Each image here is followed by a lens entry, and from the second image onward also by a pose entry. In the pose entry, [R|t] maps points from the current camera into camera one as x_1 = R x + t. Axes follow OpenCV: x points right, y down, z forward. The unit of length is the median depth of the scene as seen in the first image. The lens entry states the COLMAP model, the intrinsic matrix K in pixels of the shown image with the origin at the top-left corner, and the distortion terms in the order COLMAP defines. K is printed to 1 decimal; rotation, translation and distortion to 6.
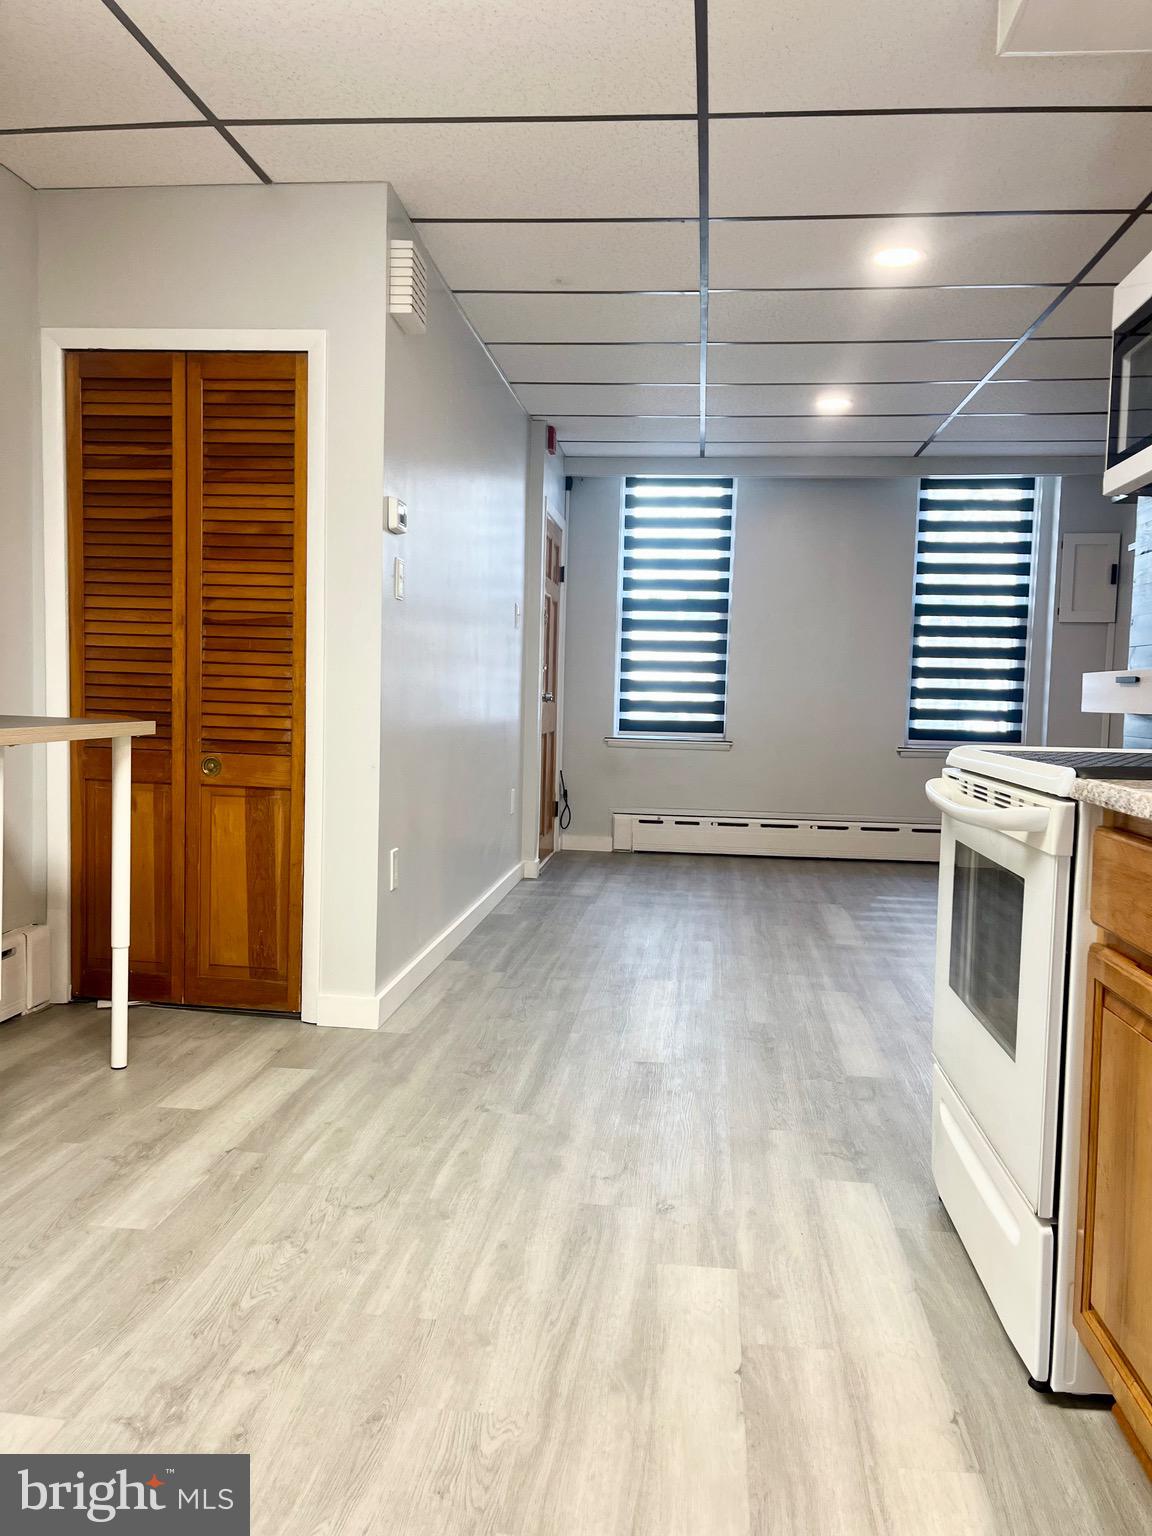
lens RADIAL K [[1175.1, 0, 582.9], [0, 1175.1, 762.7], [0, 0, 1]] dist [0.020336, -0.009887]
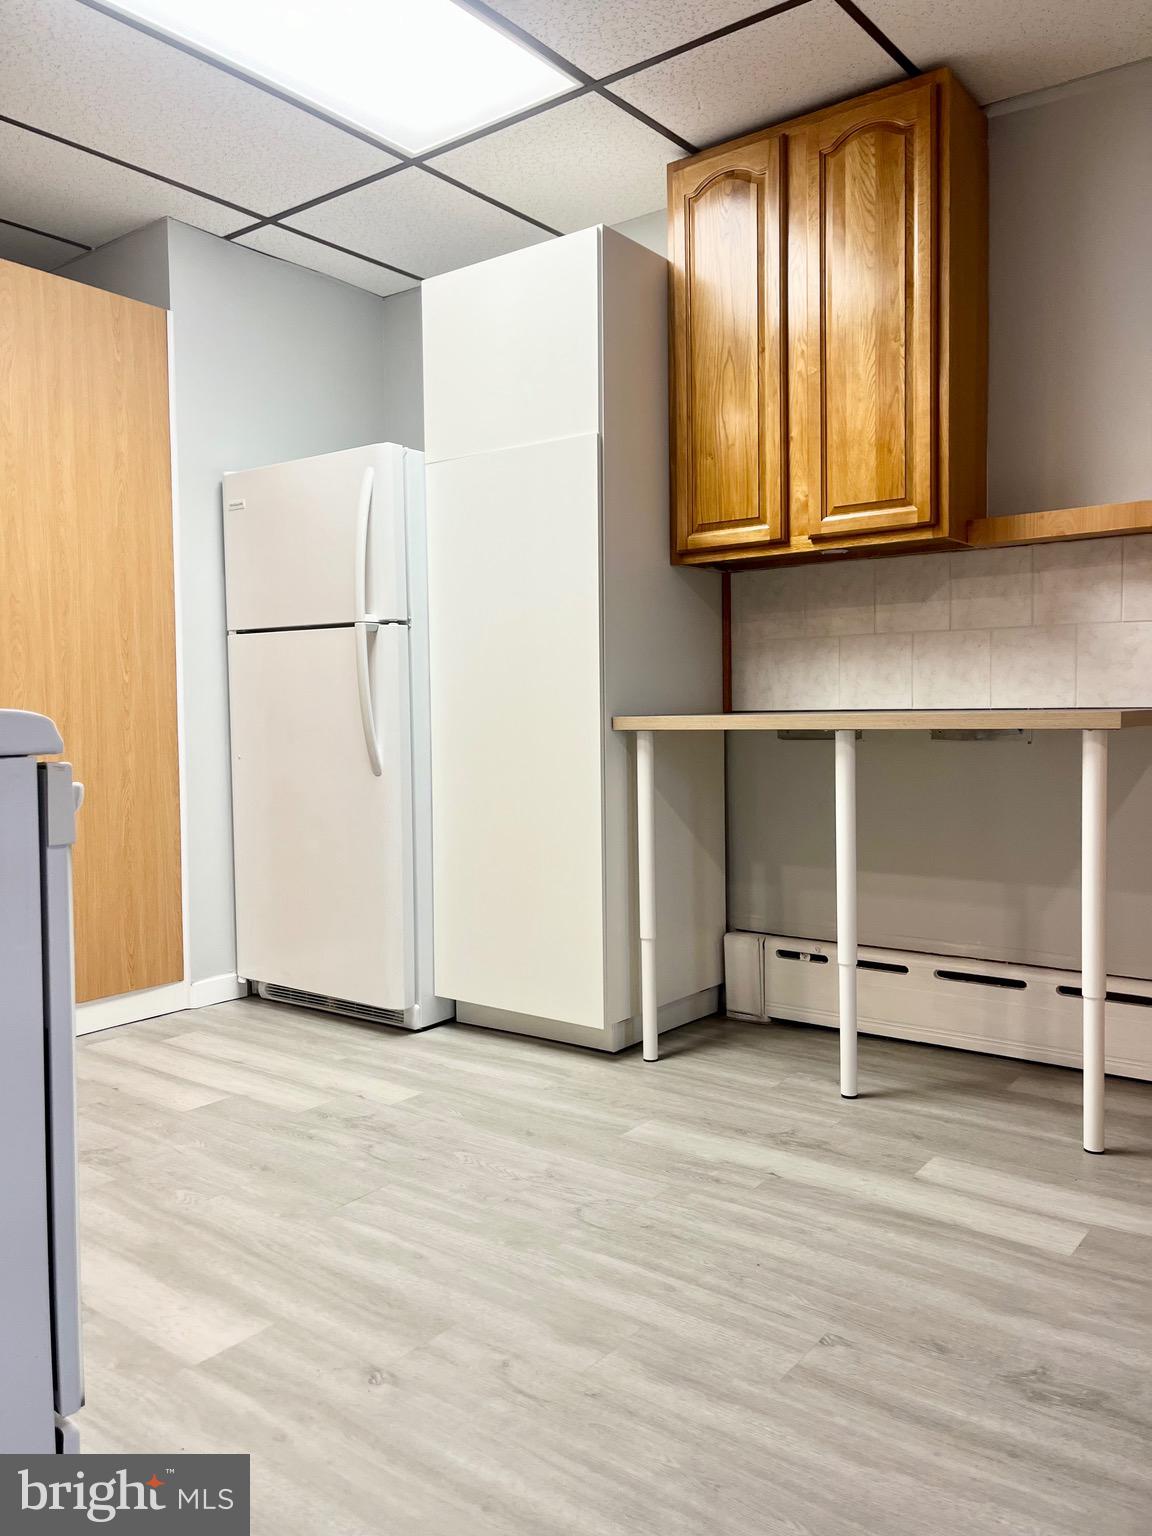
lens RADIAL K [[1175.1, 0, 582.9], [0, 1175.1, 762.7], [0, 0, 1]] dist [0.020336, -0.009887]
pose [[-0.518102, 0.018448, -0.855120, 0.423535], [-0.055437, 0.996941, 0.055096, -0.024565], [0.853521, 0.075950, -0.515494, 1.009292]]
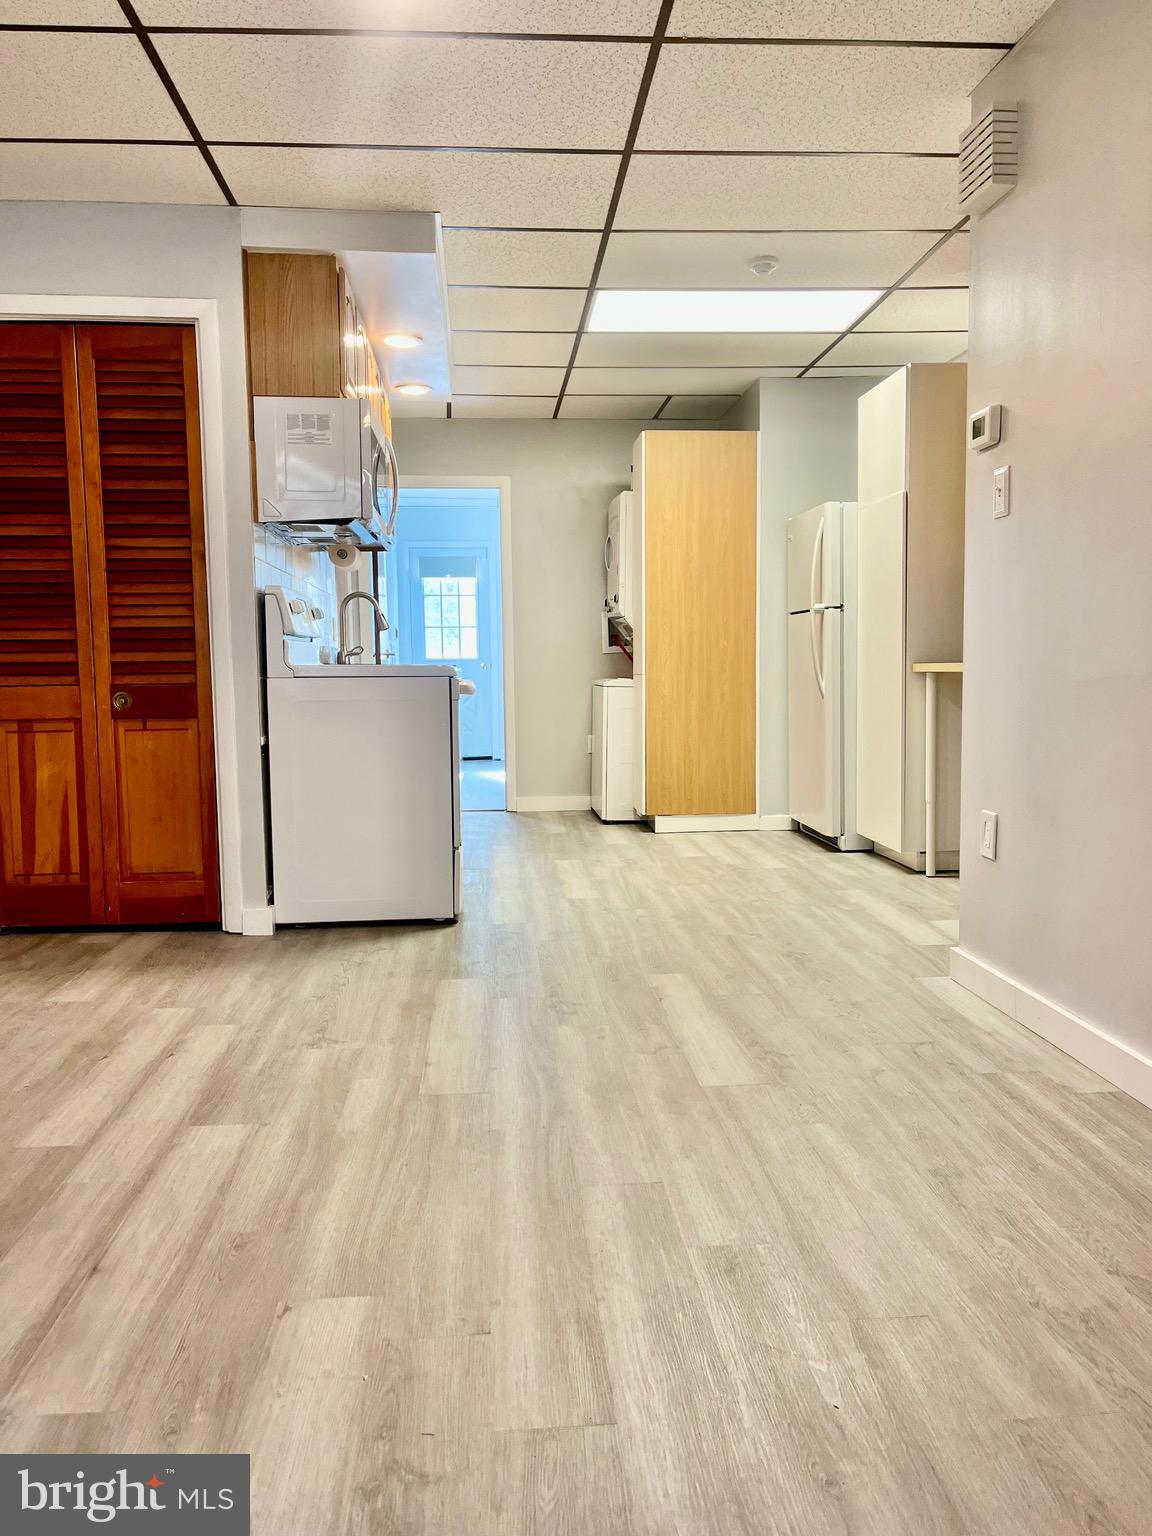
lens RADIAL K [[1175.1, 0, 582.9], [0, 1175.1, 762.7], [0, 0, 1]] dist [0.020336, -0.009887]
pose [[-0.982024, 0.001498, -0.188752, 0.323979], [-0.024445, 0.990538, 0.135041, -0.078399], [0.187169, 0.137228, -0.972695, 1.957929]]
